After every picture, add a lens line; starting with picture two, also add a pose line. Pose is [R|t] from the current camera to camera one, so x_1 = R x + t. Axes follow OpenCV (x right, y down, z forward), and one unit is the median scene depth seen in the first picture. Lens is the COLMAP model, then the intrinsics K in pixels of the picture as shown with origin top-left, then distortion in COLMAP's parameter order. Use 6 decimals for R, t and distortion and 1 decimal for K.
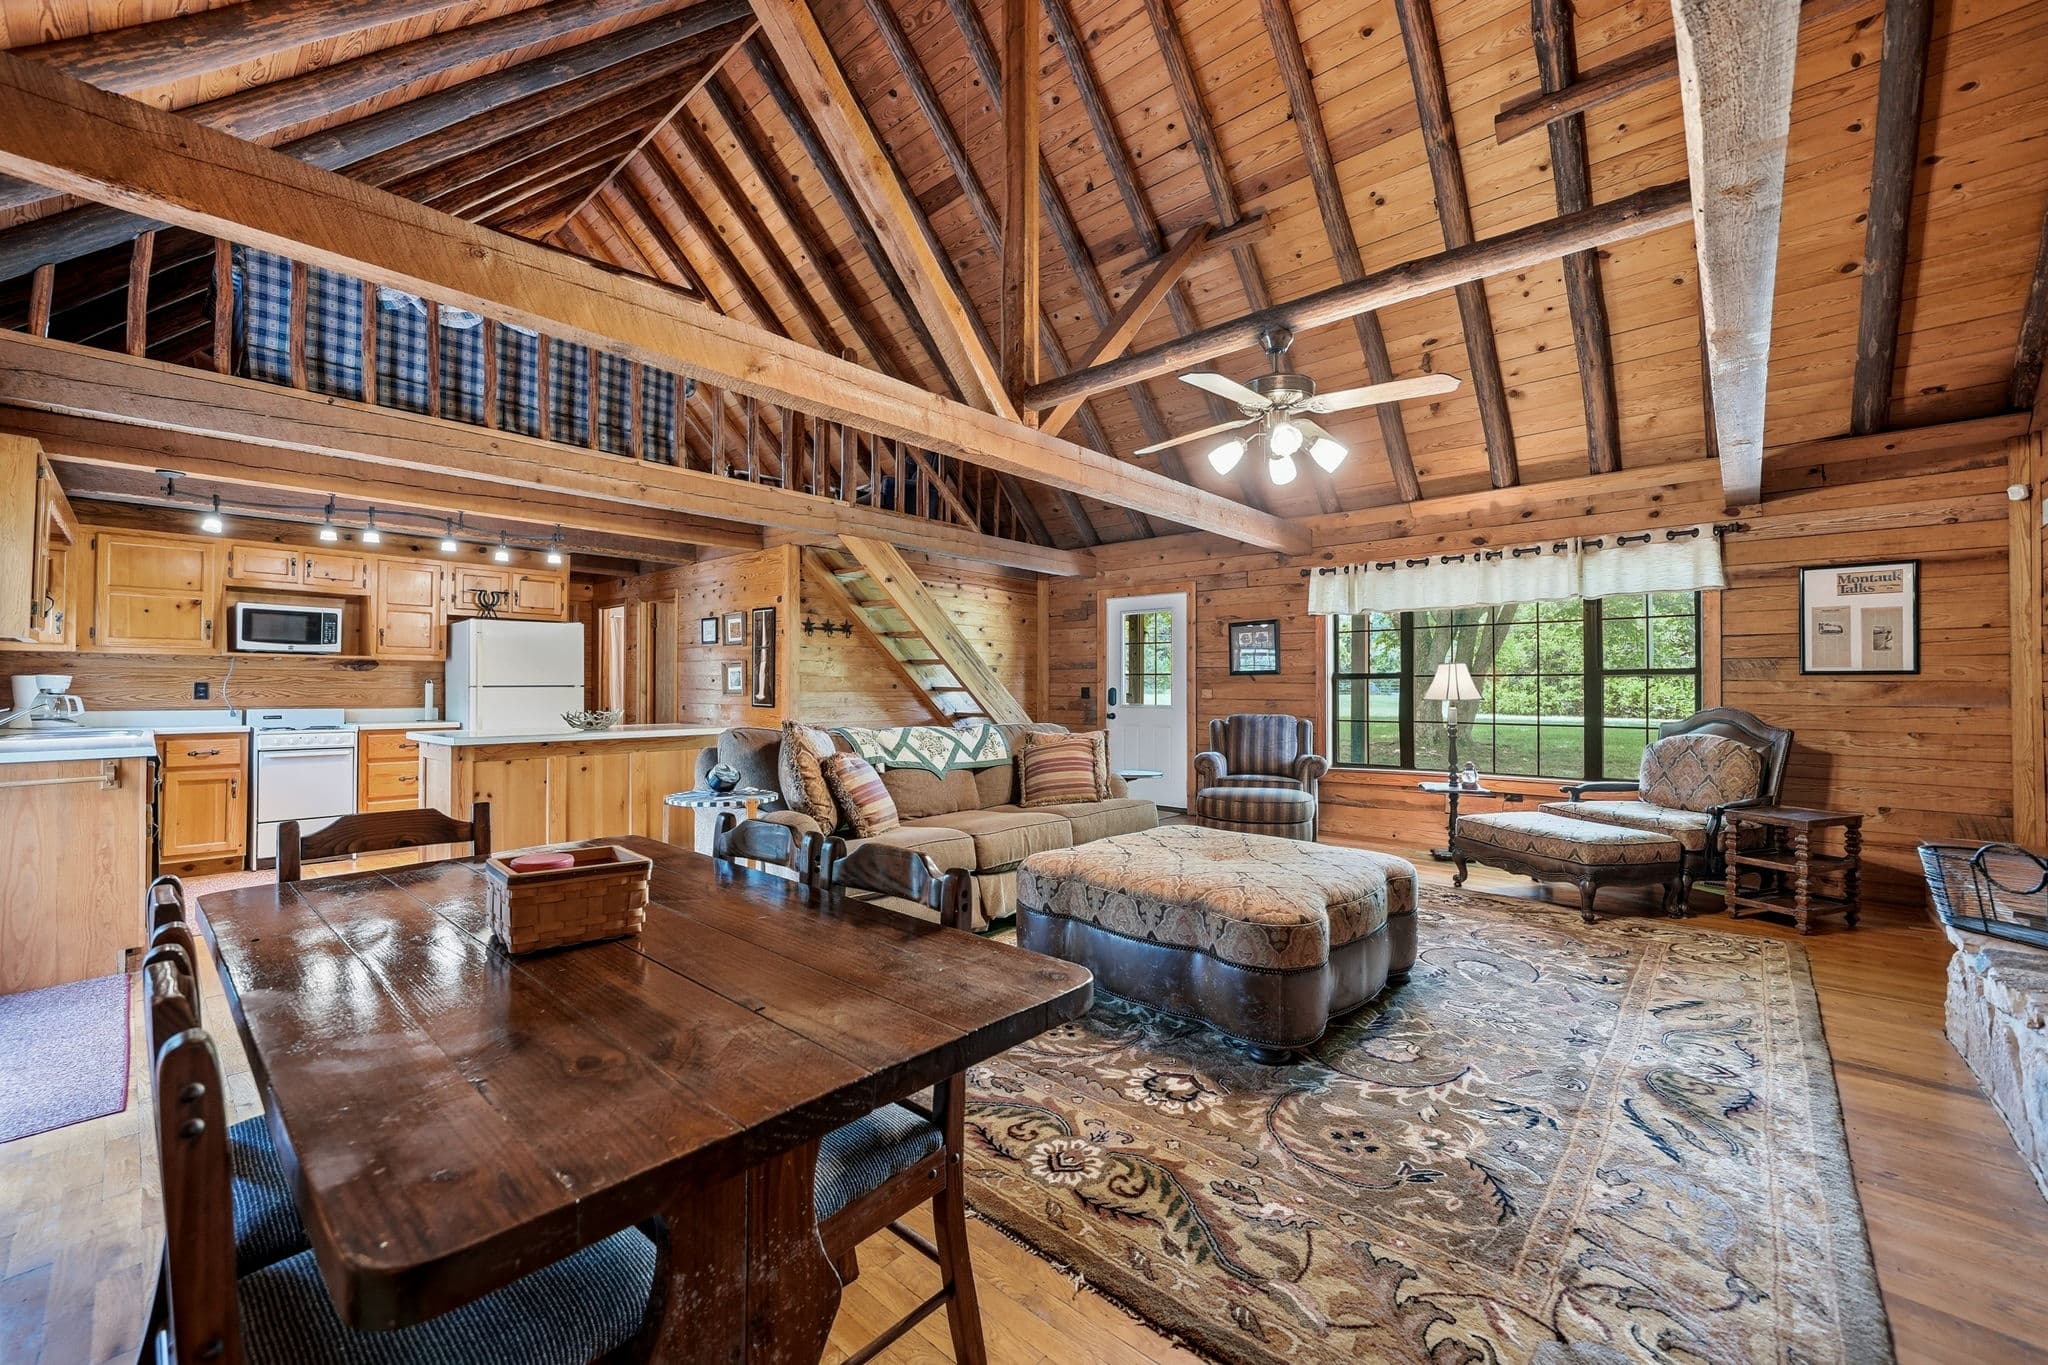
lens RADIAL K [[807.8, 0, 1032.8], [0, 807.8, 680.3], [0, 0, 1]] dist [-0.002410, 0.000065]
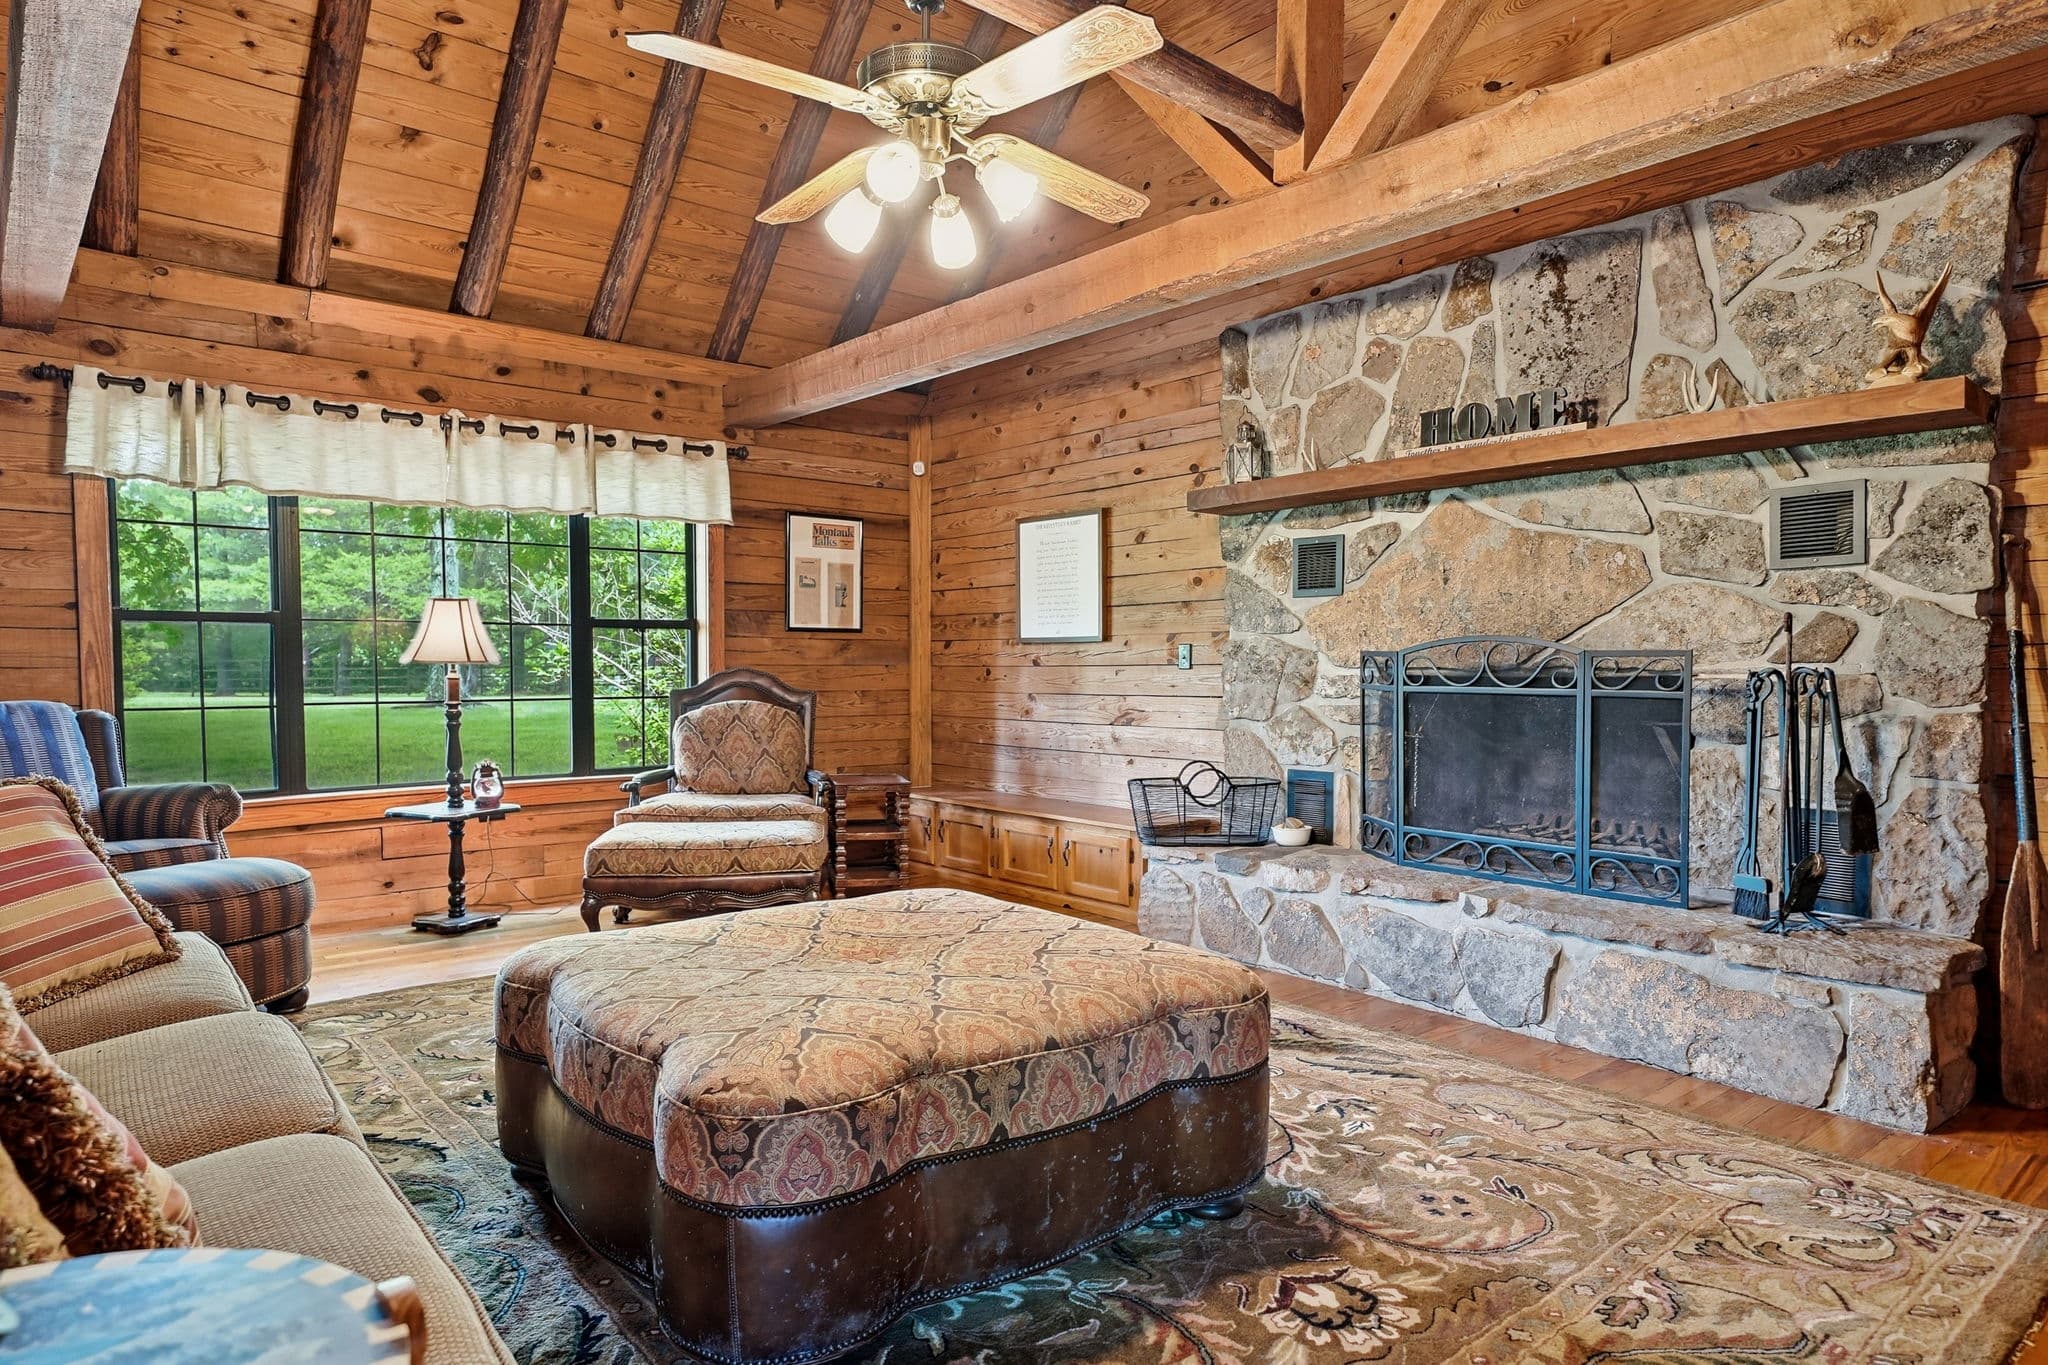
lens RADIAL K [[1202.6, 0, 1022.3], [0, 1202.6, 722.5], [0, 0, 1]] dist [0.024554, 0.001016]
pose [[0.143975, -0.053198, 0.988150, -0.483679], [-0.008900, 0.998444, 0.055049, 0.025865], [-0.989541, -0.016720, 0.143277, 0.756934]]
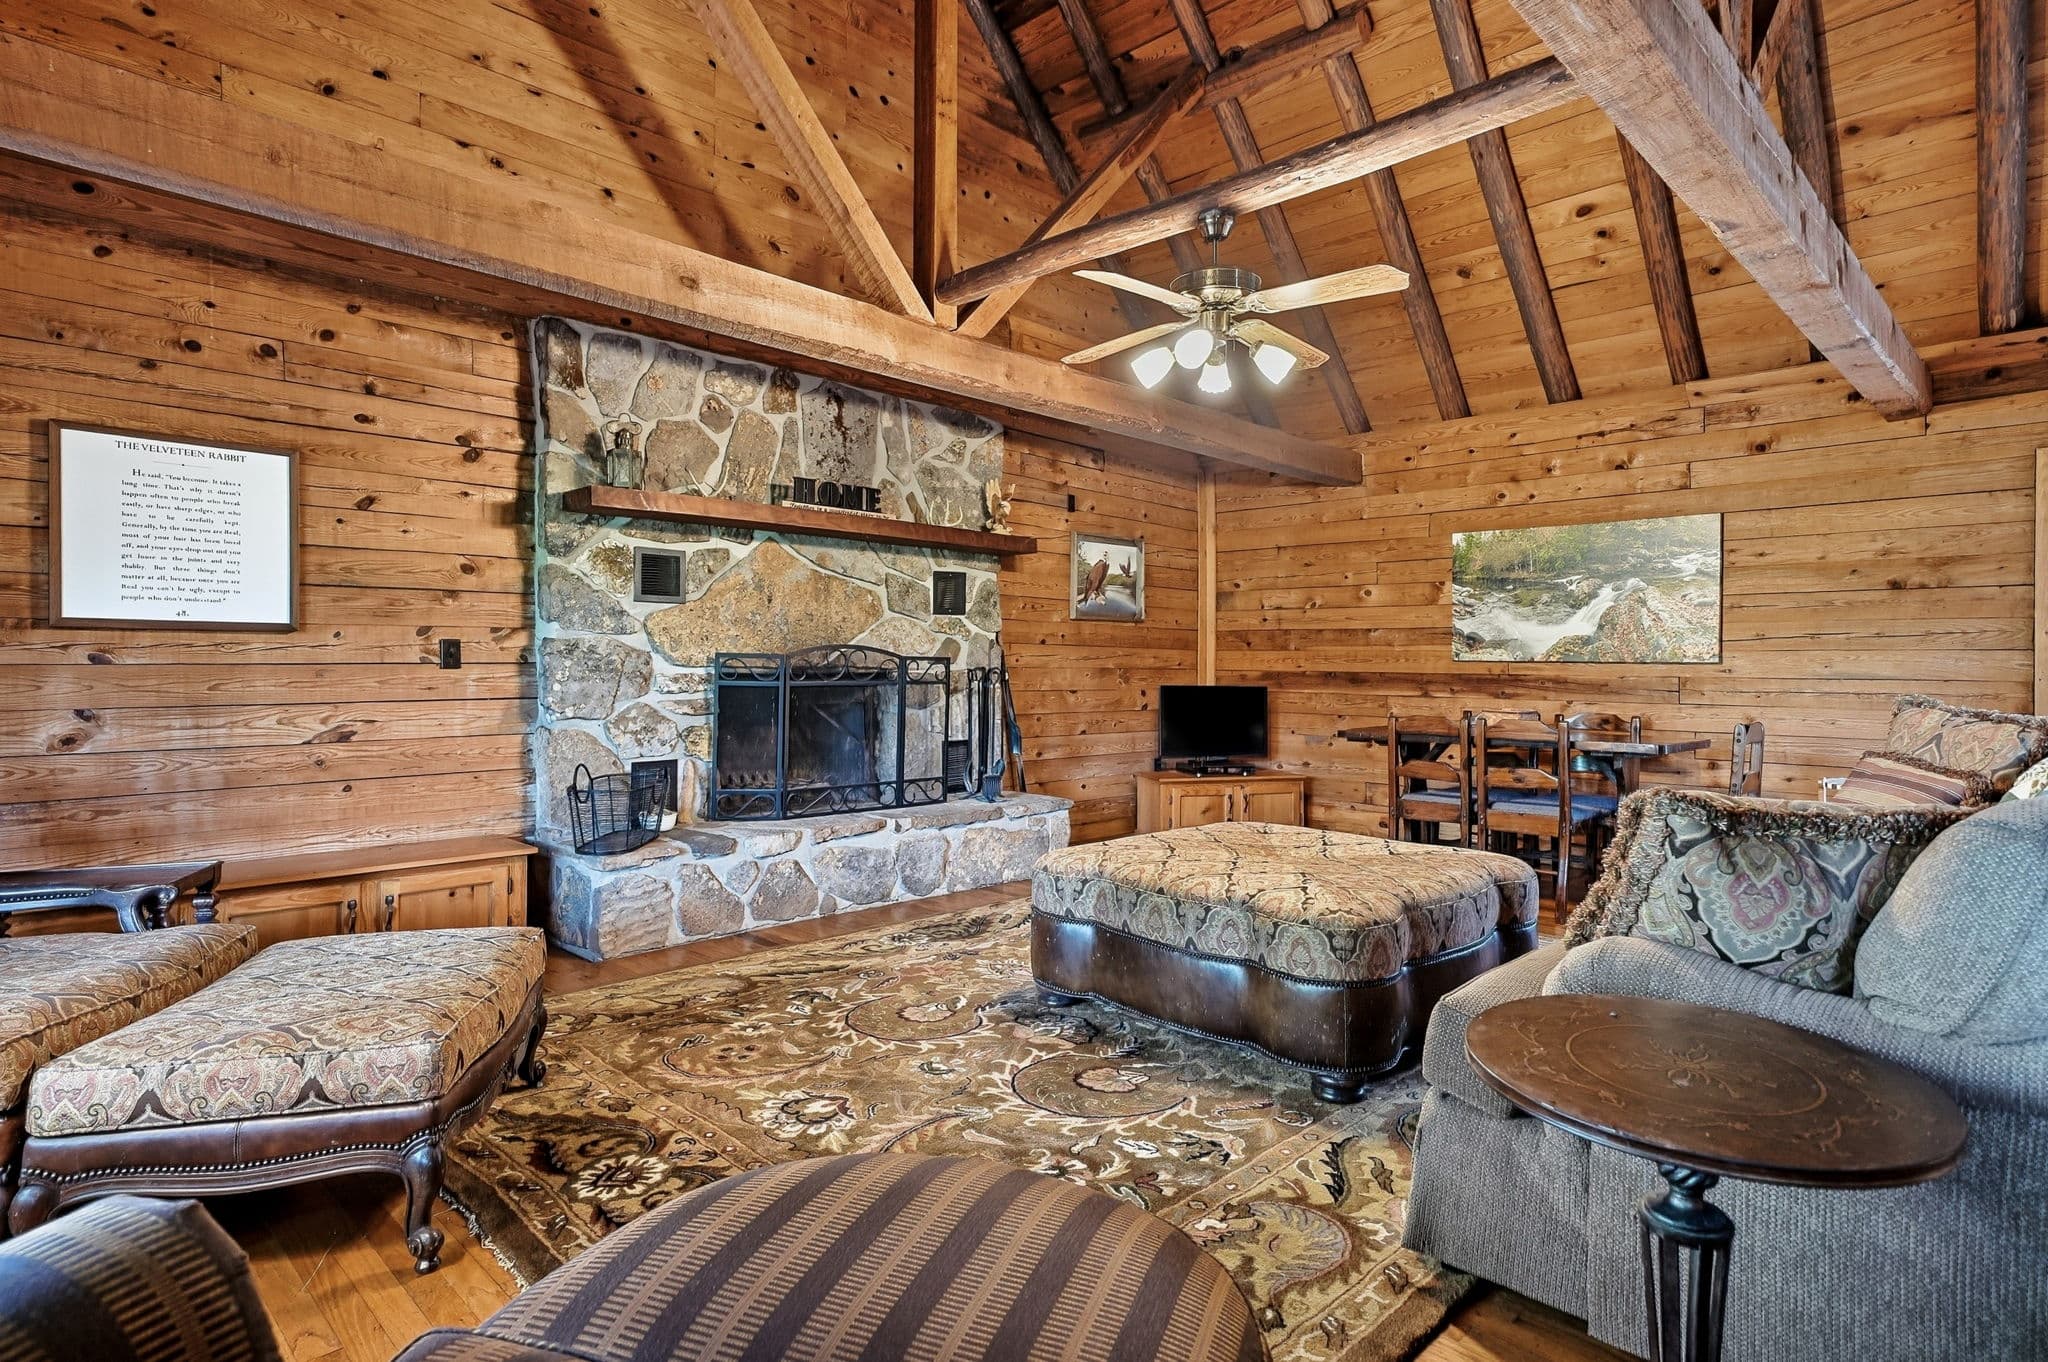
lens RADIAL K [[1082.9, 0, 1035.0], [0, 1082.9, 664.9], [0, 0, 1]] dist [0.020718, 0.001032]
pose [[-0.998394, -0.011811, 0.055402, 0.392087], [-0.012188, 0.999905, -0.006480, 0.036985], [-0.055321, -0.007145, -0.998443, 1.981008]]
